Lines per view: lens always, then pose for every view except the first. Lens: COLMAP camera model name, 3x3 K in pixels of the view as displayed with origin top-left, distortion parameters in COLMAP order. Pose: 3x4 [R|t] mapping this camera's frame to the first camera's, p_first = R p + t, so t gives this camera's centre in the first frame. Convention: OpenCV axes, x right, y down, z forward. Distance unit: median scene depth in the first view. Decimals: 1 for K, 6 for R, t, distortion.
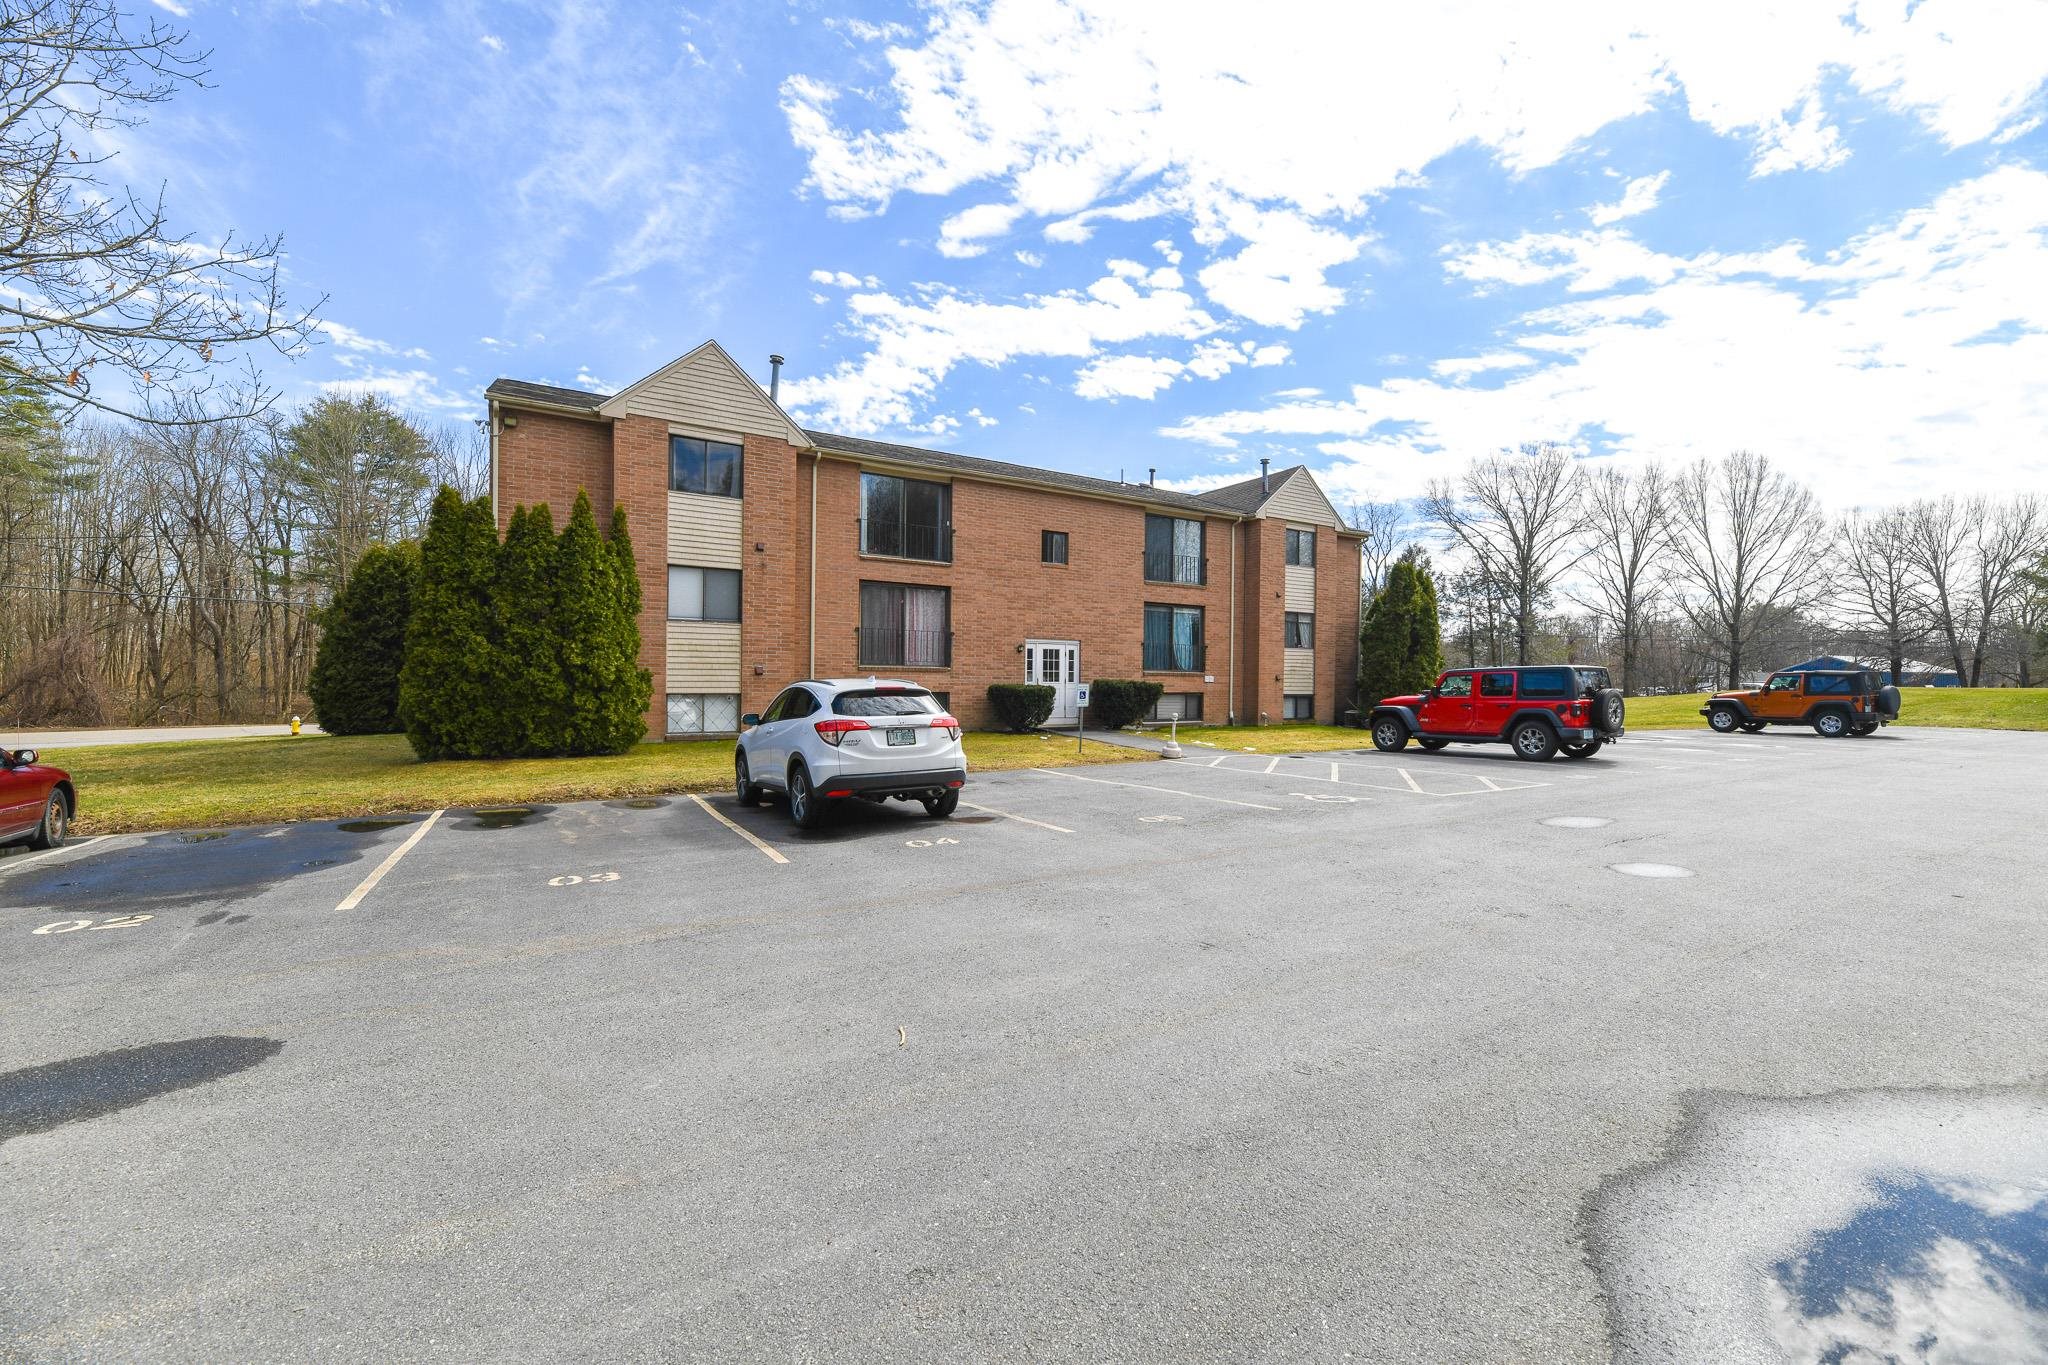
lens RADIAL K [[869.7, 0, 1024.0], [0, 869.7, 682.5], [0, 0, 1]] dist [-0.001210, -0.000263]
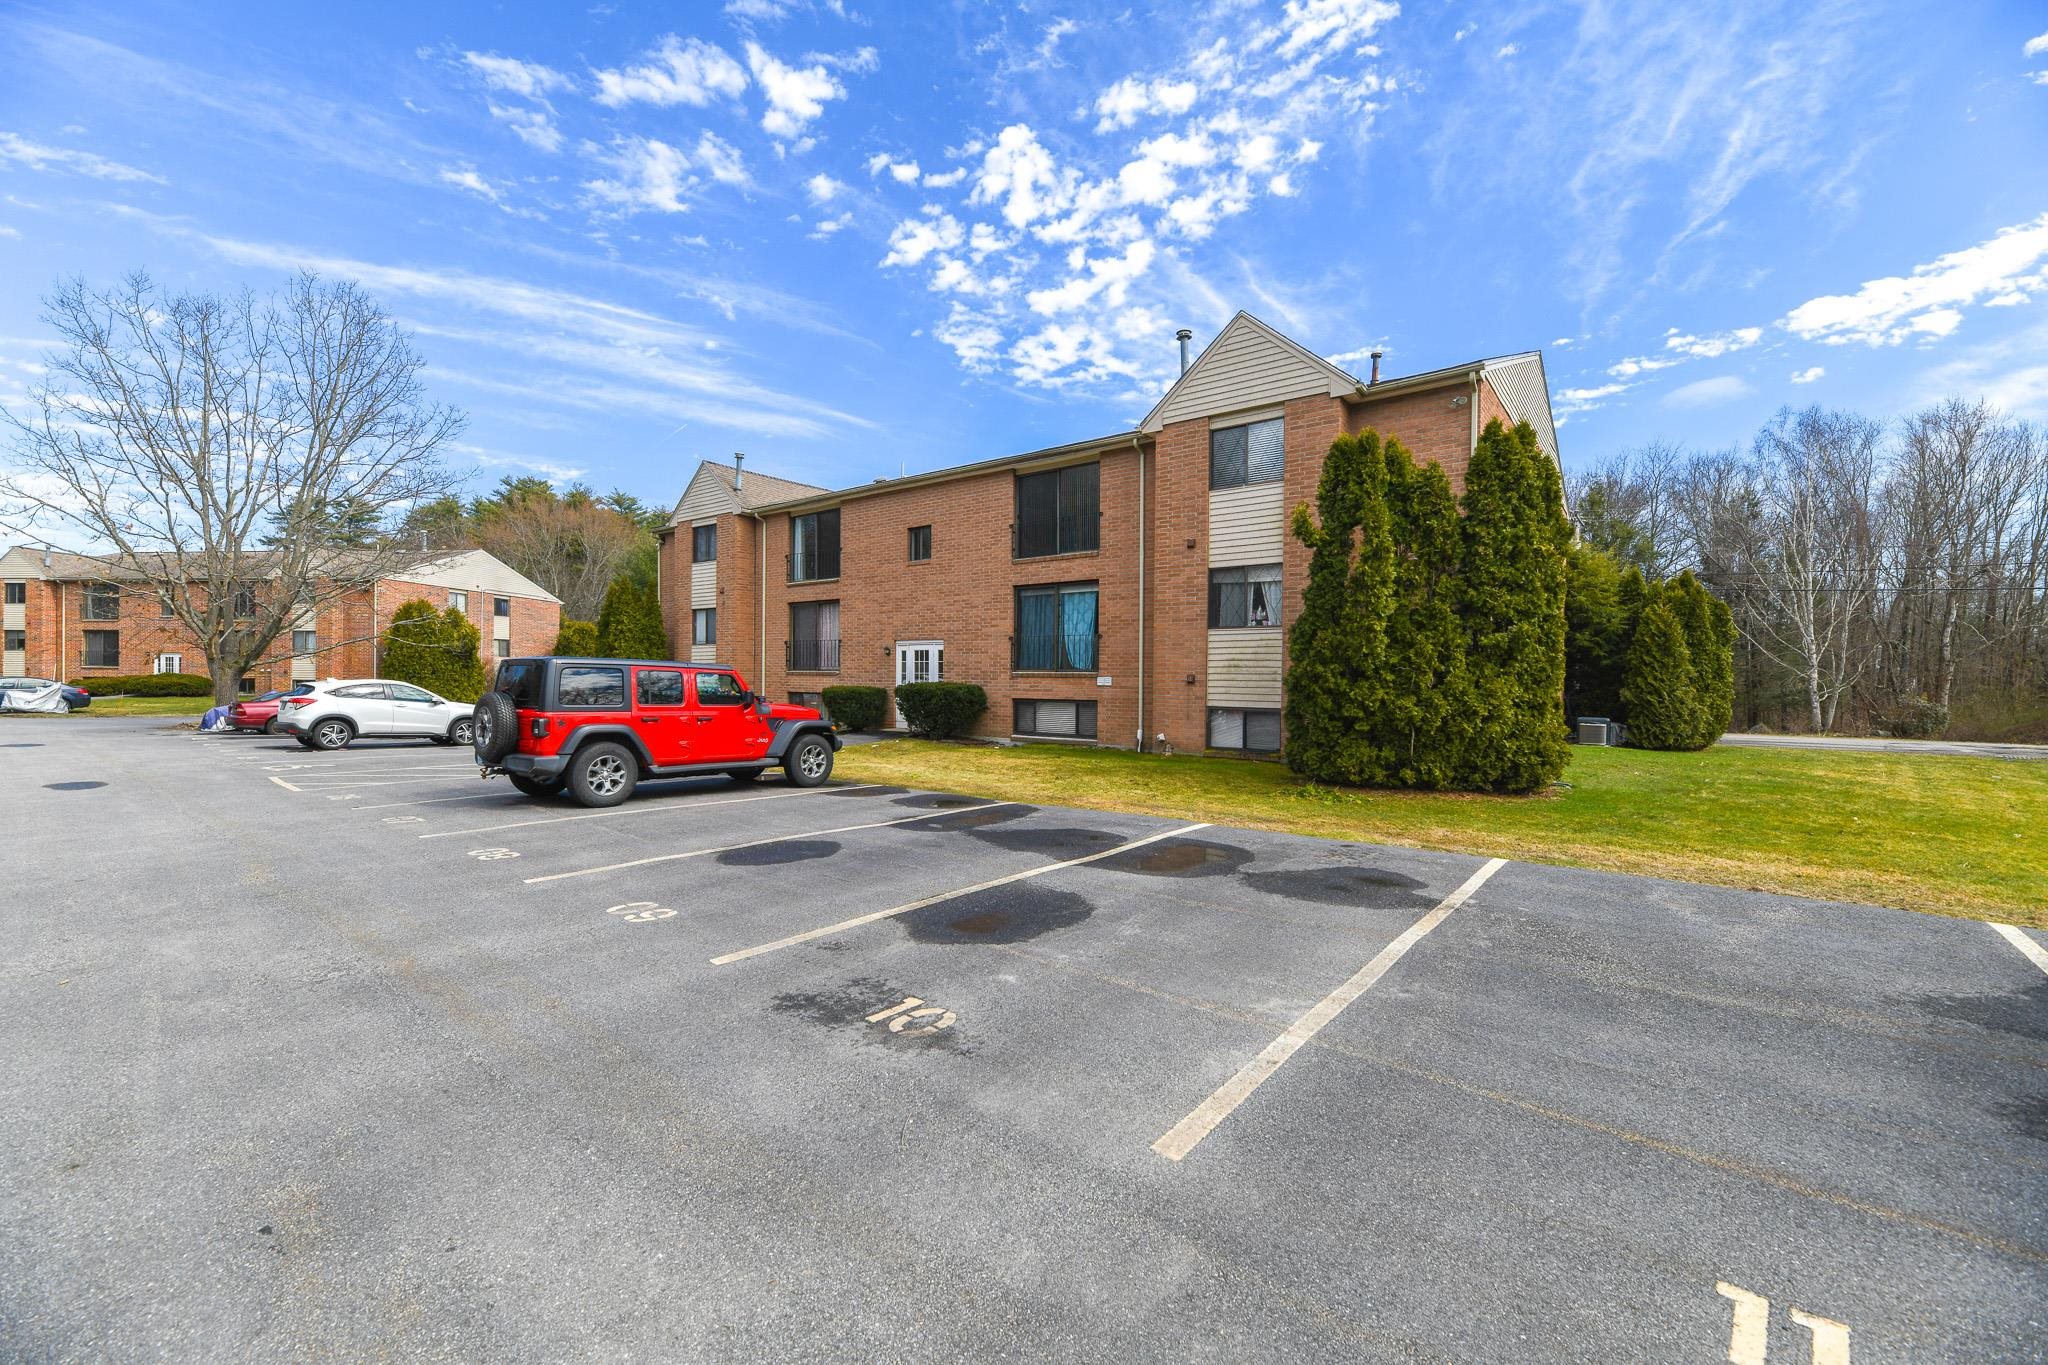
lens RADIAL K [[822.6, 0, 1028.0], [0, 822.6, 681.1], [0, 0, 1]] dist [-0.002371, -0.000454]
pose [[0.350981, 0.001054, -0.936382, 0.840605], [0.000351, 0.999999, 0.001257, -0.005181], [0.936383, -0.000770, 0.350980, 0.727650]]
